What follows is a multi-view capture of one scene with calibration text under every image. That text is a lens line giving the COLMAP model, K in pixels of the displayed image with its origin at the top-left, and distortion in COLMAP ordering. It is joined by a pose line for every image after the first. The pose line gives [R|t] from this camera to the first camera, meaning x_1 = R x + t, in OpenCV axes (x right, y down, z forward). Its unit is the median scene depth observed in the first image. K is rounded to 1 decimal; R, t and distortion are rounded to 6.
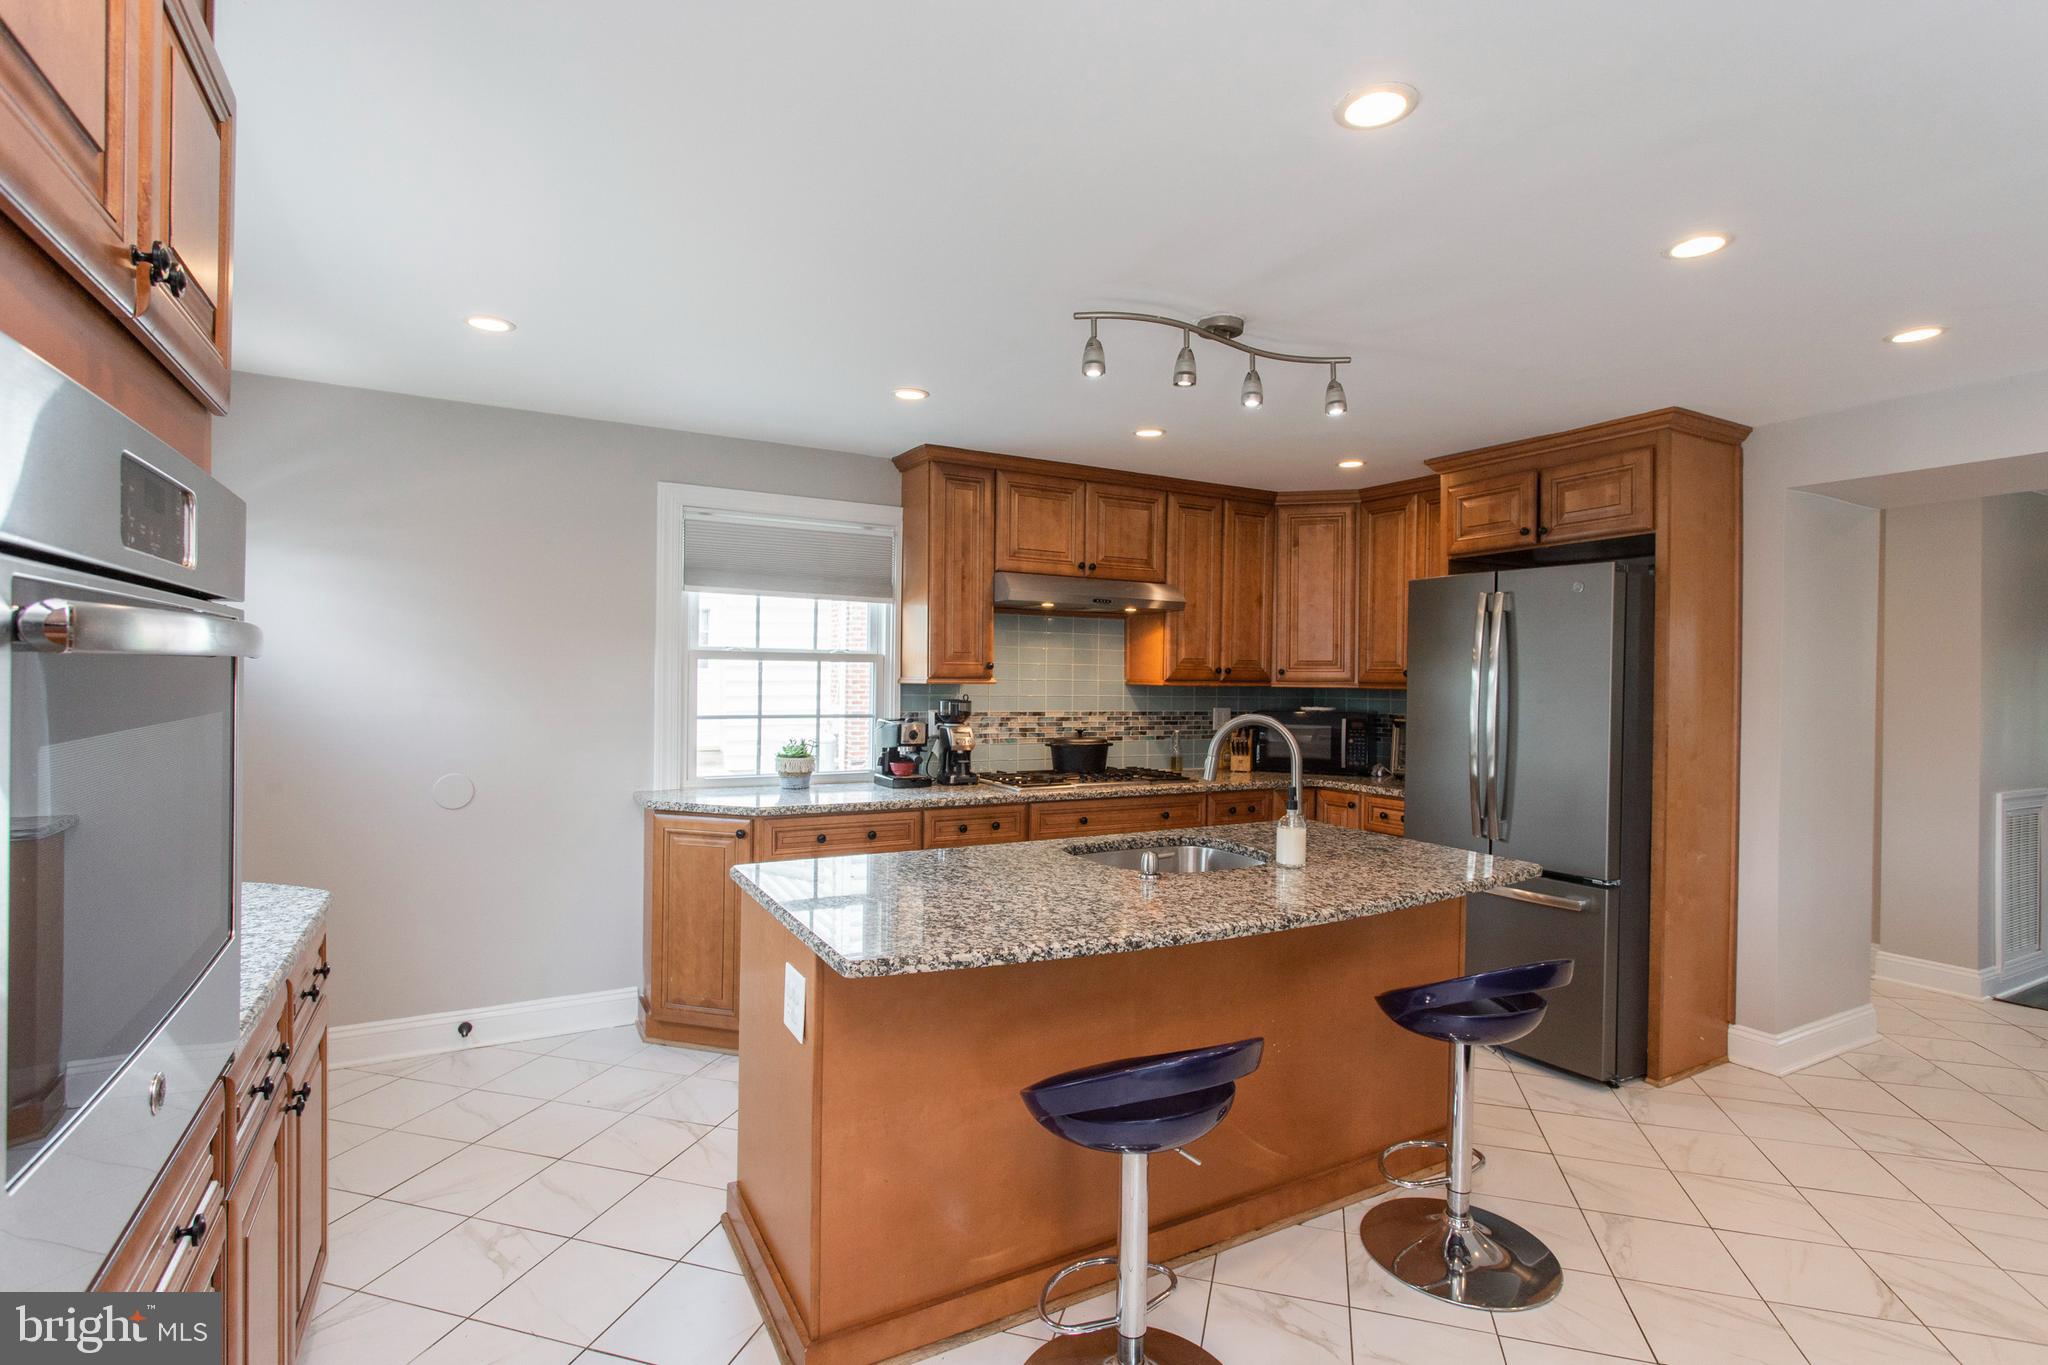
lens RADIAL K [[981.9, 0, 1032.3], [0, 981.9, 678.3], [0, 0, 1]] dist [-0.002513, 0.005609]
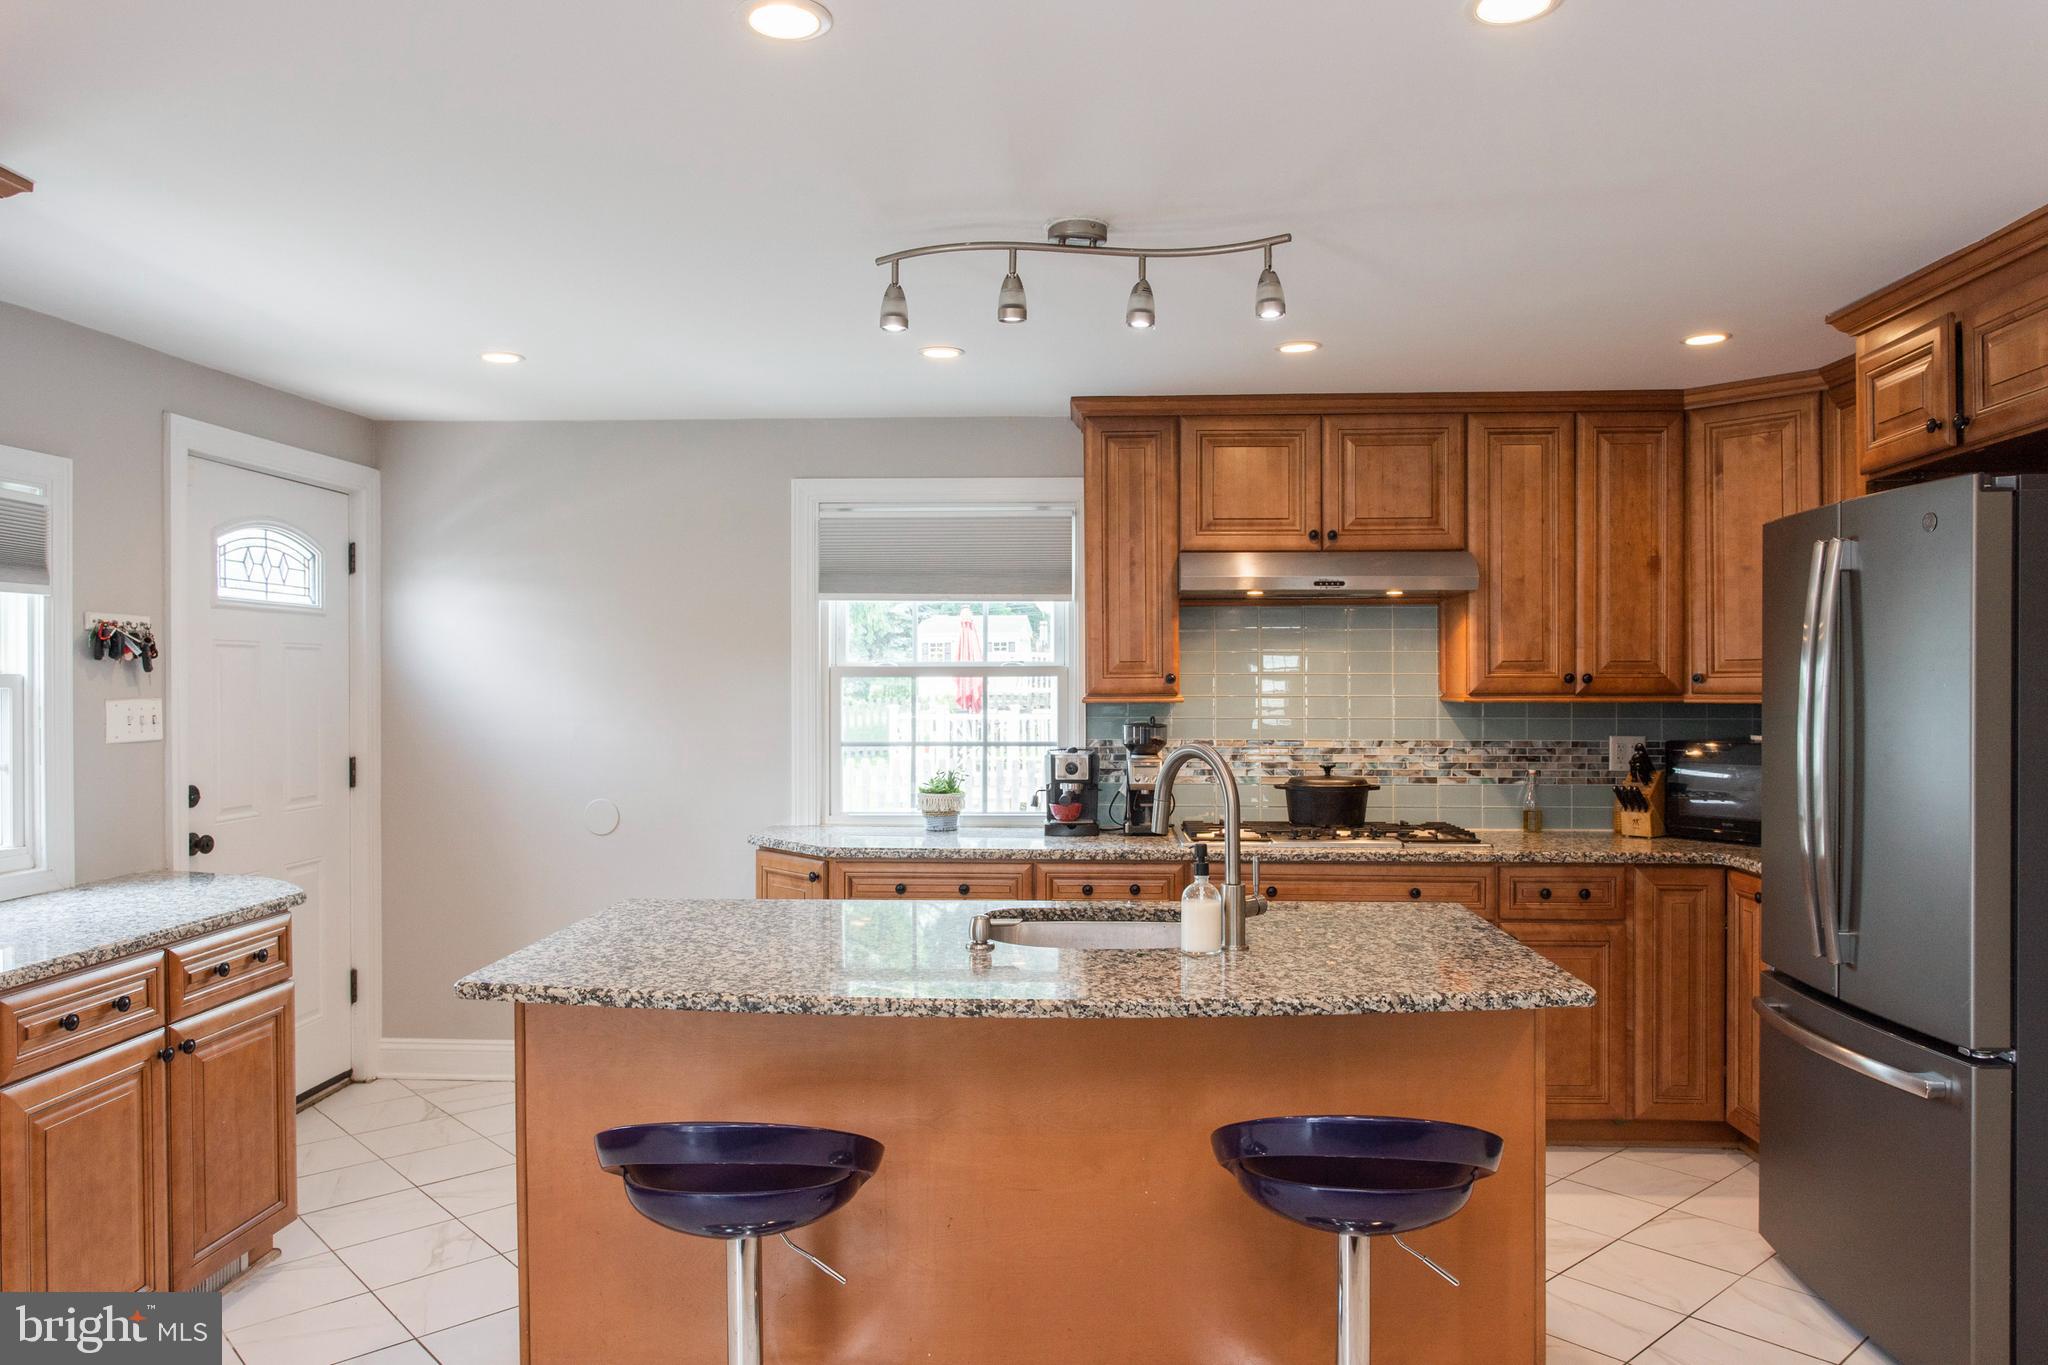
lens RADIAL K [[1395.0, 0, 1032.1], [0, 1395.0, 686.4], [0, 0, 1]] dist [-0.010070, 0.010766]
pose [[0.847428, -0.014570, -0.530710, 0.430001], [0.011966, 0.999894, -0.008343, 0.001024], [0.530776, 0.000720, 0.847512, 0.038448]]
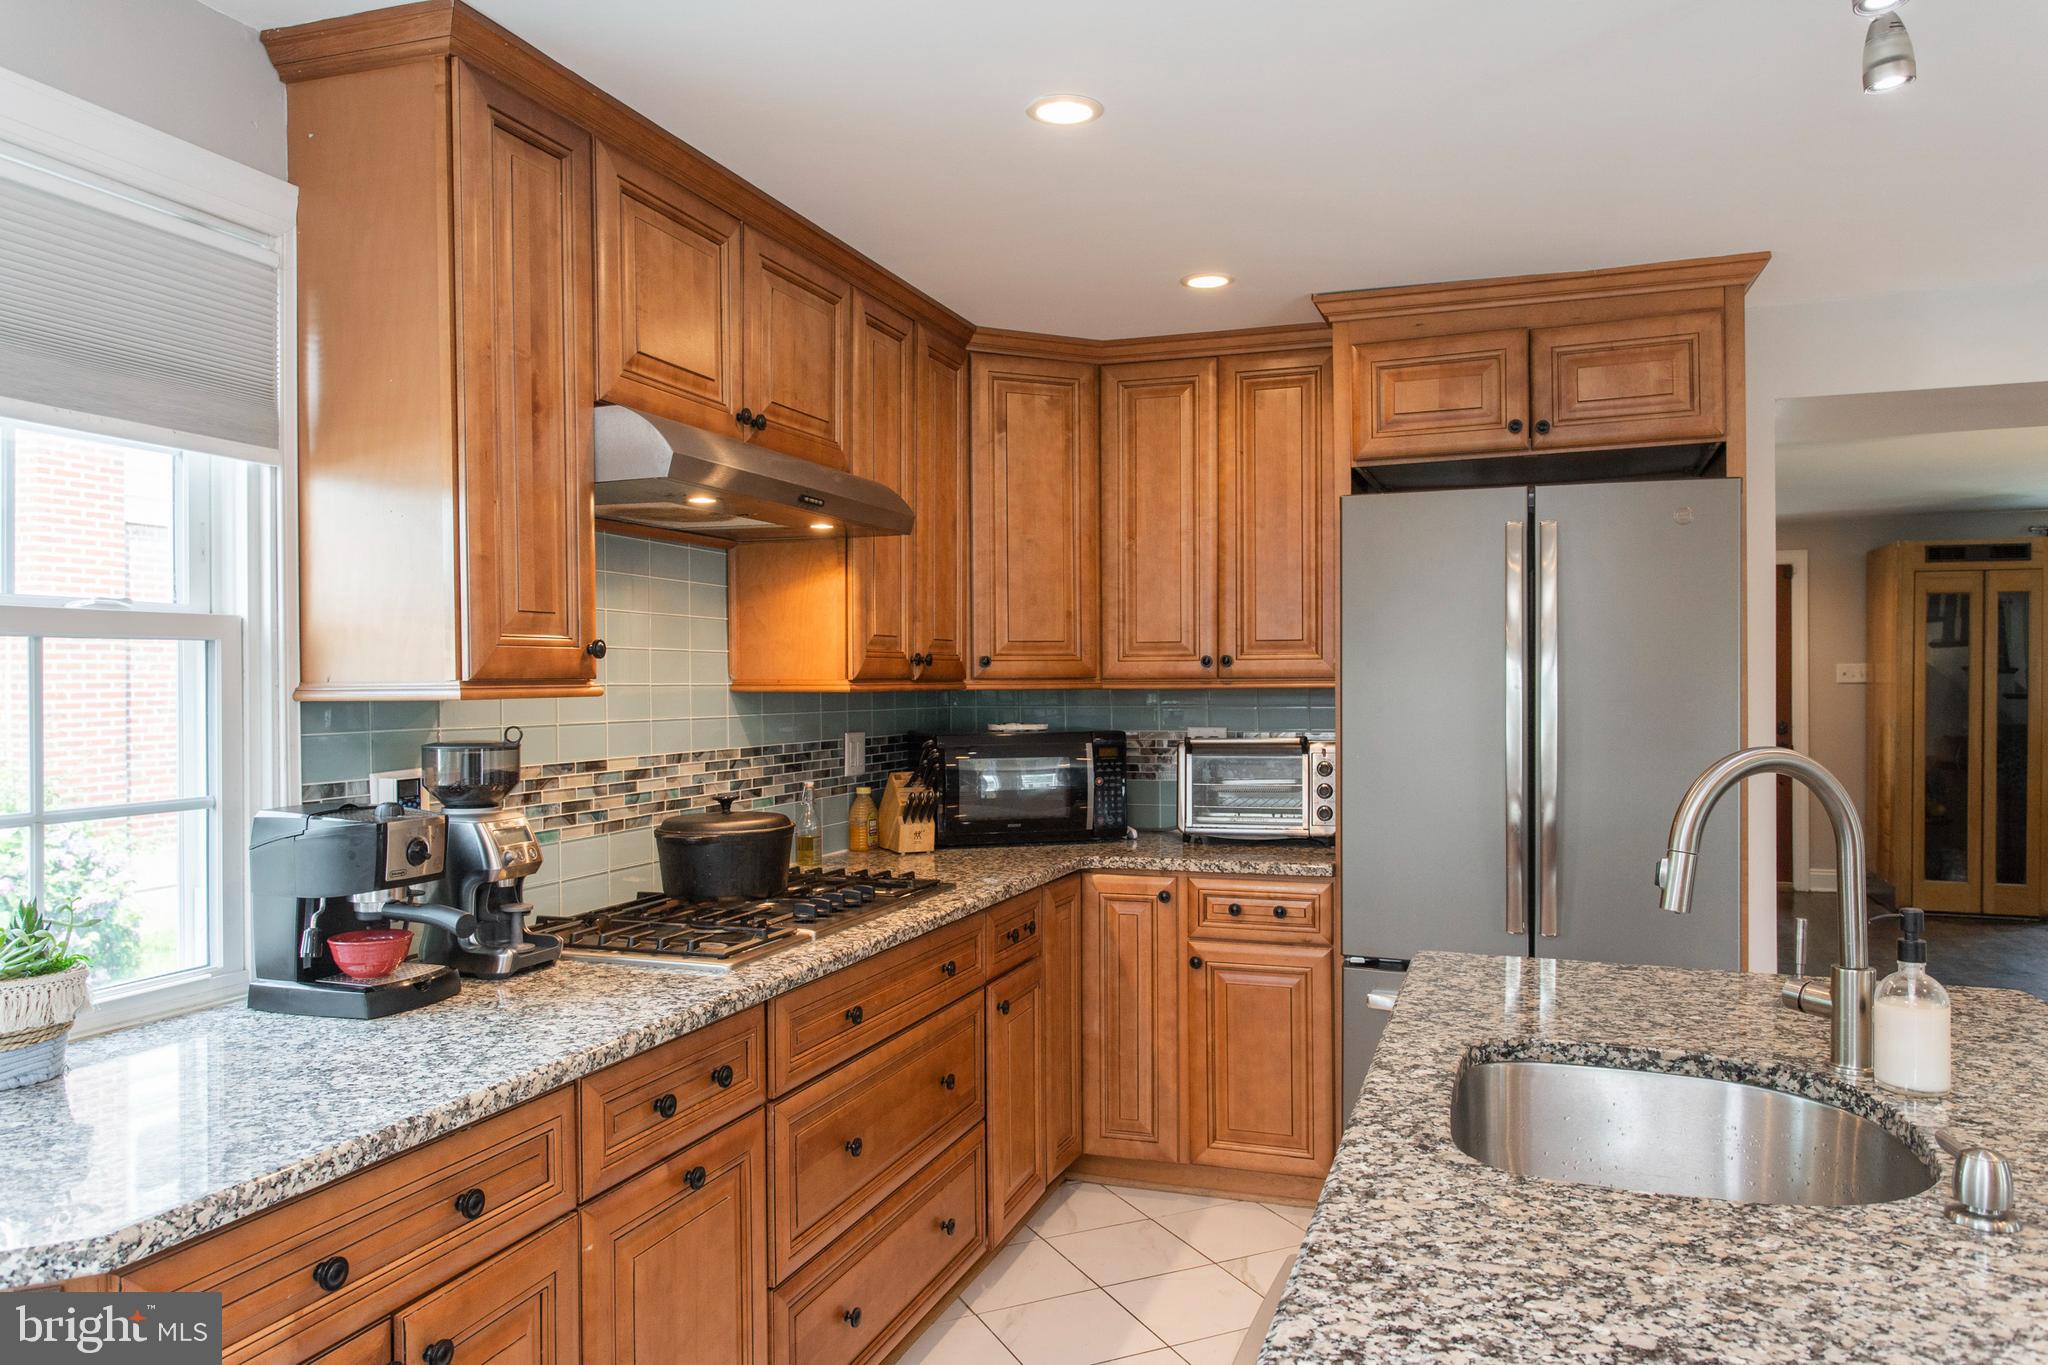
lens RADIAL K [[1380.0, 0, 1034.5], [0, 1380.0, 688.4], [0, 0, 1]] dist [-0.001729, 0.001393]
pose [[0.754586, -0.021093, 0.655862, -0.263780], [0.016432, 0.999777, 0.013247, -0.001686], [-0.655996, 0.000781, 0.754764, 0.483114]]
